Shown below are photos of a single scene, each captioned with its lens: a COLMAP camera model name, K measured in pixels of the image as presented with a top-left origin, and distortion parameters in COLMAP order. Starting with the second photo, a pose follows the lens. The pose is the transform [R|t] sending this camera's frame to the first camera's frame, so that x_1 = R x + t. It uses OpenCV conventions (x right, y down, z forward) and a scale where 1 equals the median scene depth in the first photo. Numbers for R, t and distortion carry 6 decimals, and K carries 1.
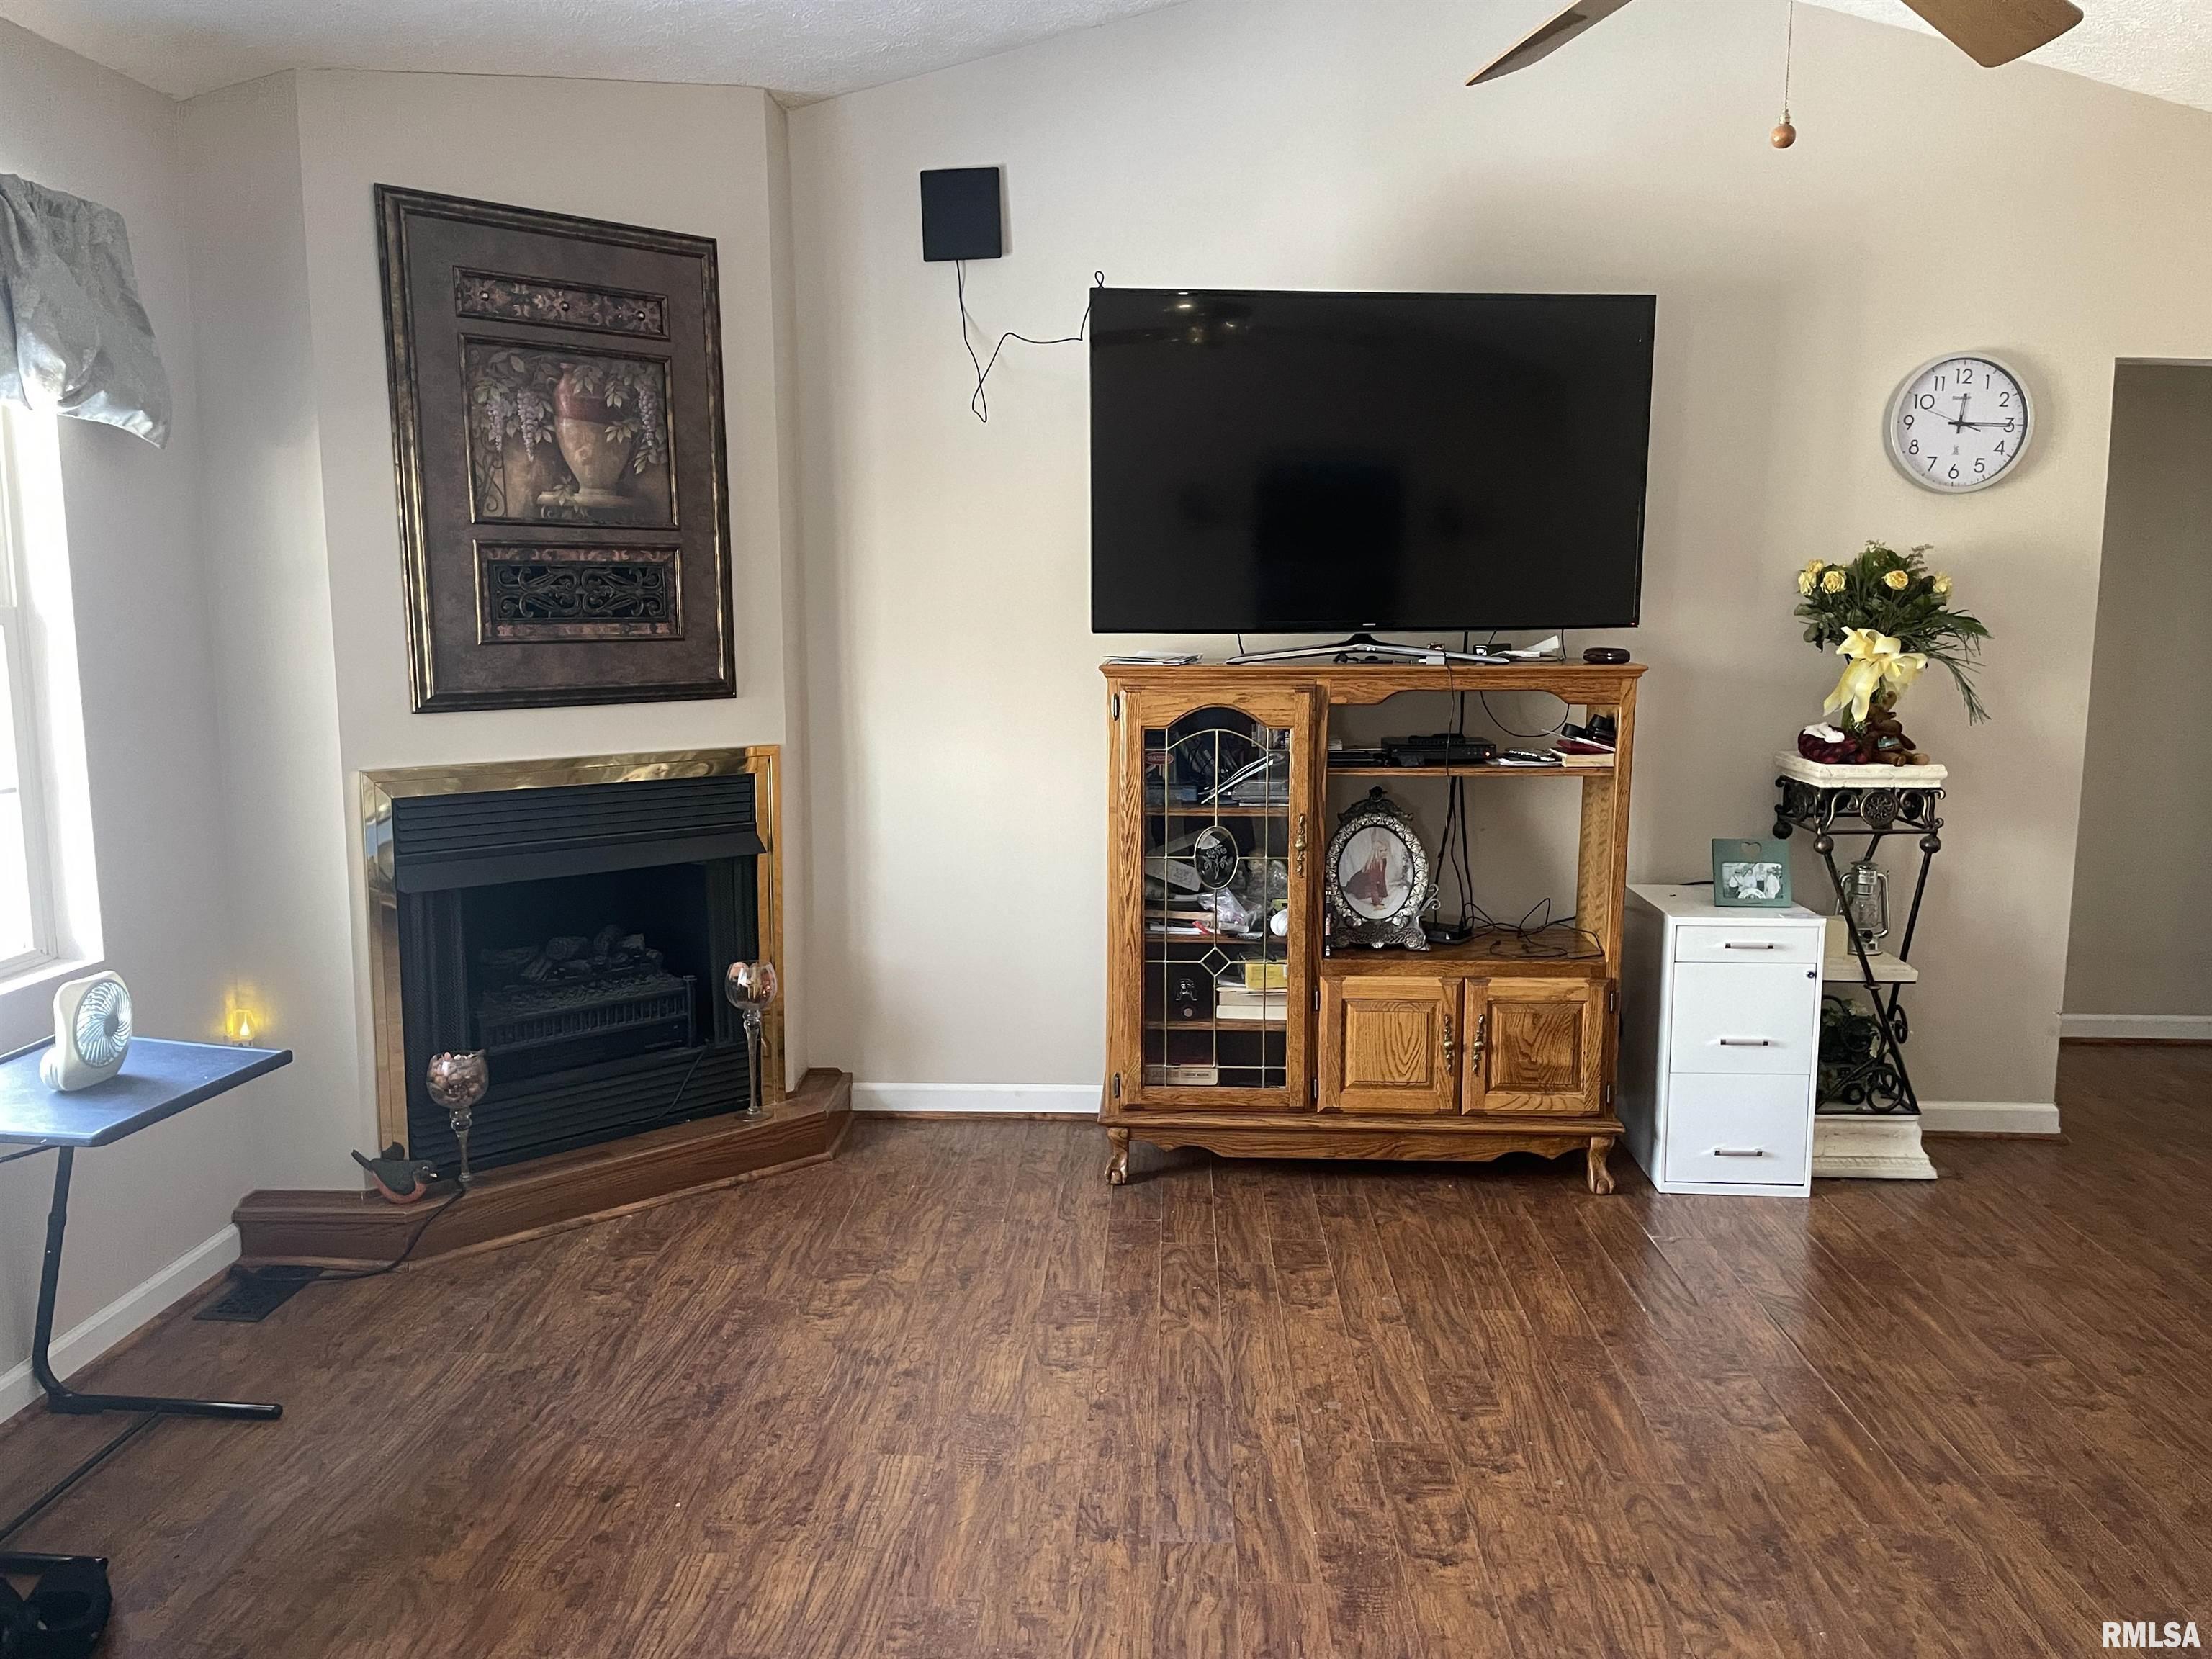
lens RADIAL K [[1663.8, 0, 1099.9], [0, 1663.8, 846.7], [0, 0, 1]] dist [0.078190, -0.100065]
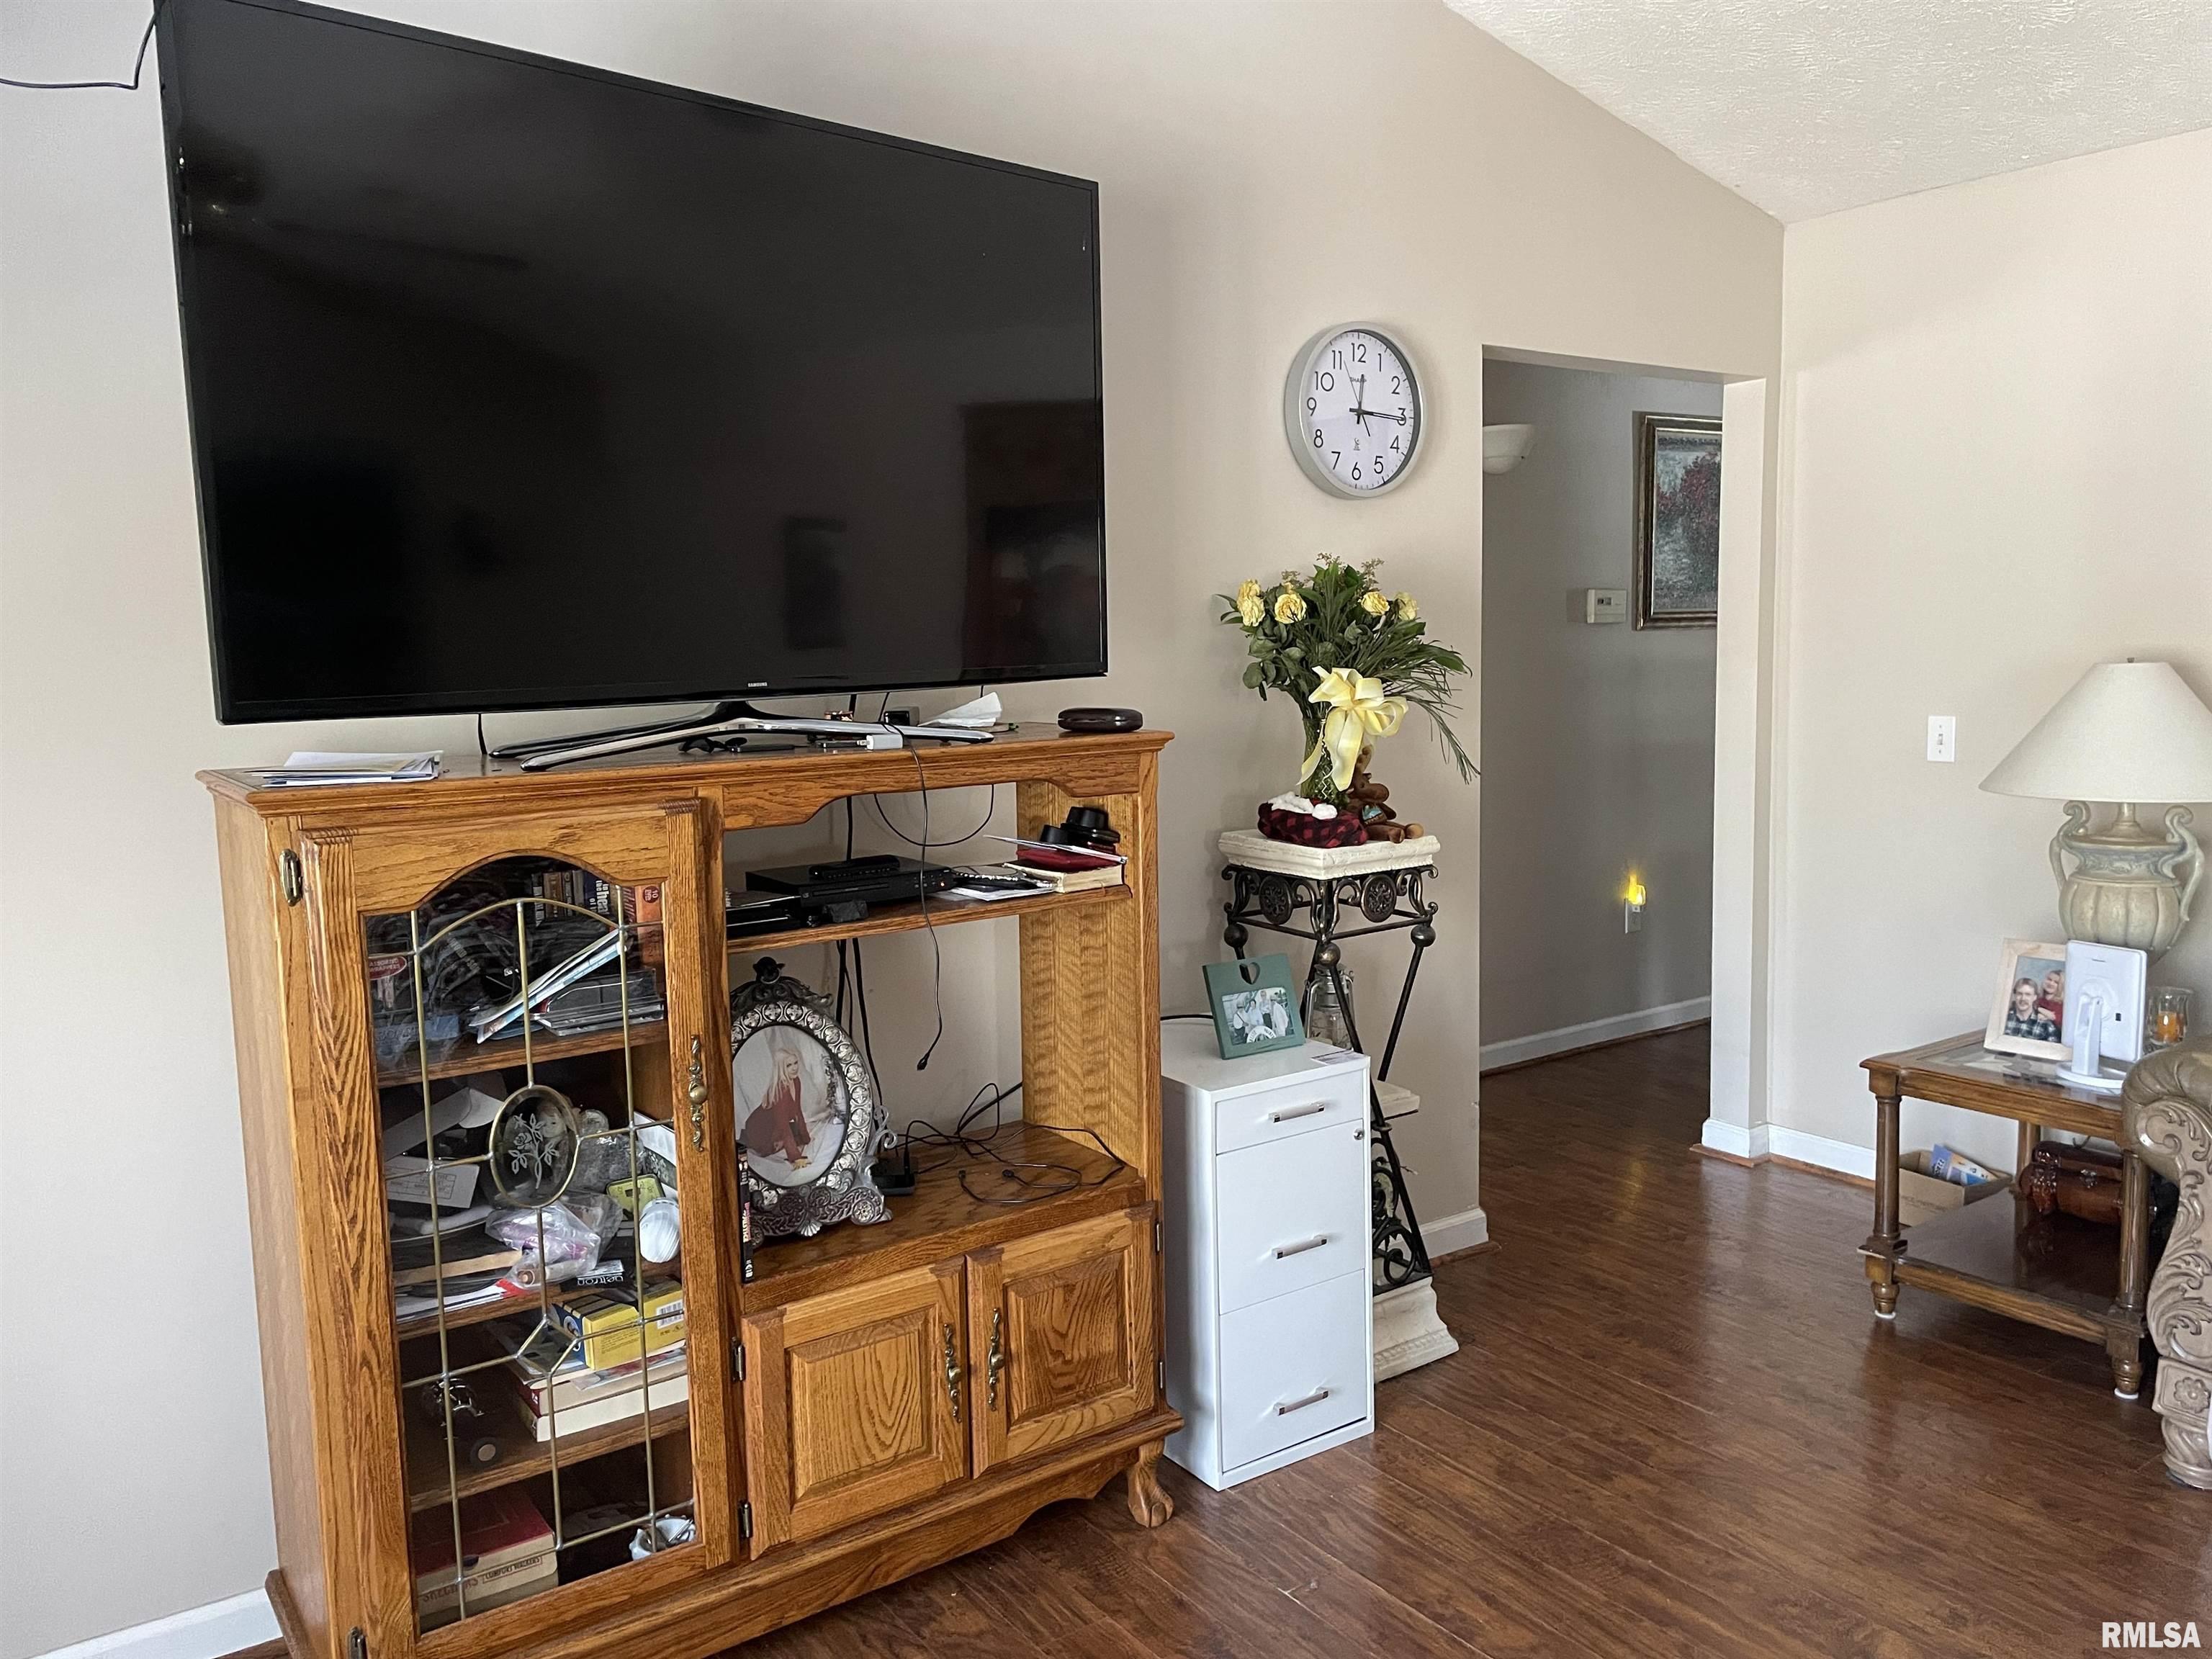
lens RADIAL K [[1663.8, 0, 1111.5], [0, 1663.8, 824.8], [0, 0, 1]] dist [0.078190, -0.100065]
pose [[0.786251, -0.090879, 0.611188, -0.096295], [0.114425, 0.993432, 0.000515, -0.070689], [-0.607220, 0.069530, 0.791486, 0.469080]]
